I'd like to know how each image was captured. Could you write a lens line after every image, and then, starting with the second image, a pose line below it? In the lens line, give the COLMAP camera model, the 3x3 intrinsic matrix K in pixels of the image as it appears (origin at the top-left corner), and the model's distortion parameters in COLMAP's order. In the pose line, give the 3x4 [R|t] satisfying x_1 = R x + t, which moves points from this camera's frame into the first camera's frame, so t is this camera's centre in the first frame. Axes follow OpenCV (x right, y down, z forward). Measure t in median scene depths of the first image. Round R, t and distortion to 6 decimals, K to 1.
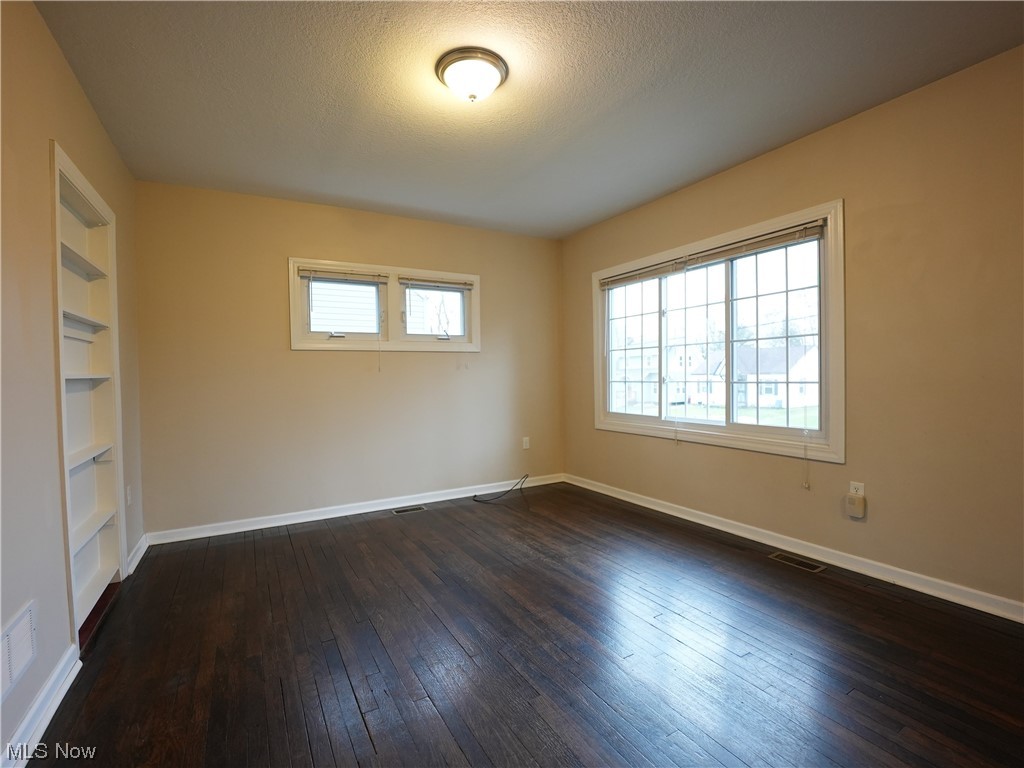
lens RADIAL K [[469.4, 0, 509.9], [0, 469.4, 382.2], [0, 0, 1]] dist [-0.029338, 0.002618]
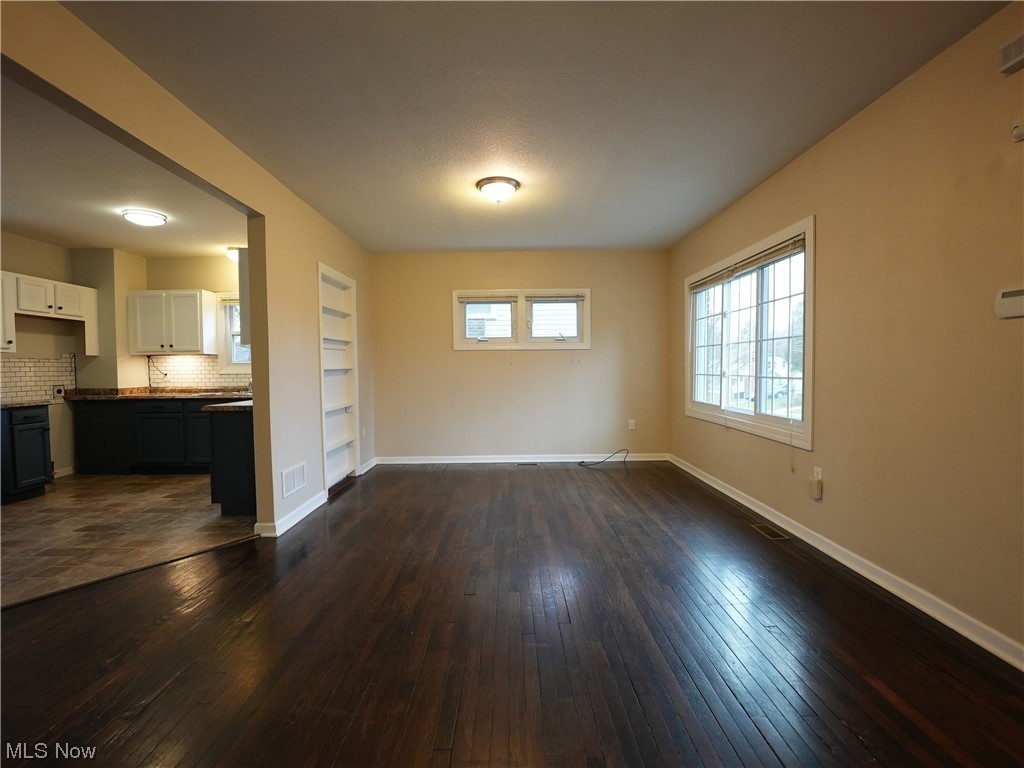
lens RADIAL K [[469.4, 0, 510.0], [0, 469.4, 383.9], [0, 0, 1]] dist [-0.029338, 0.002618]
pose [[0.867672, 0.025654, -0.496475, 0.473264], [-0.011654, 0.999443, 0.031276, -0.010334], [0.497000, -0.021352, 0.867488, -0.255977]]
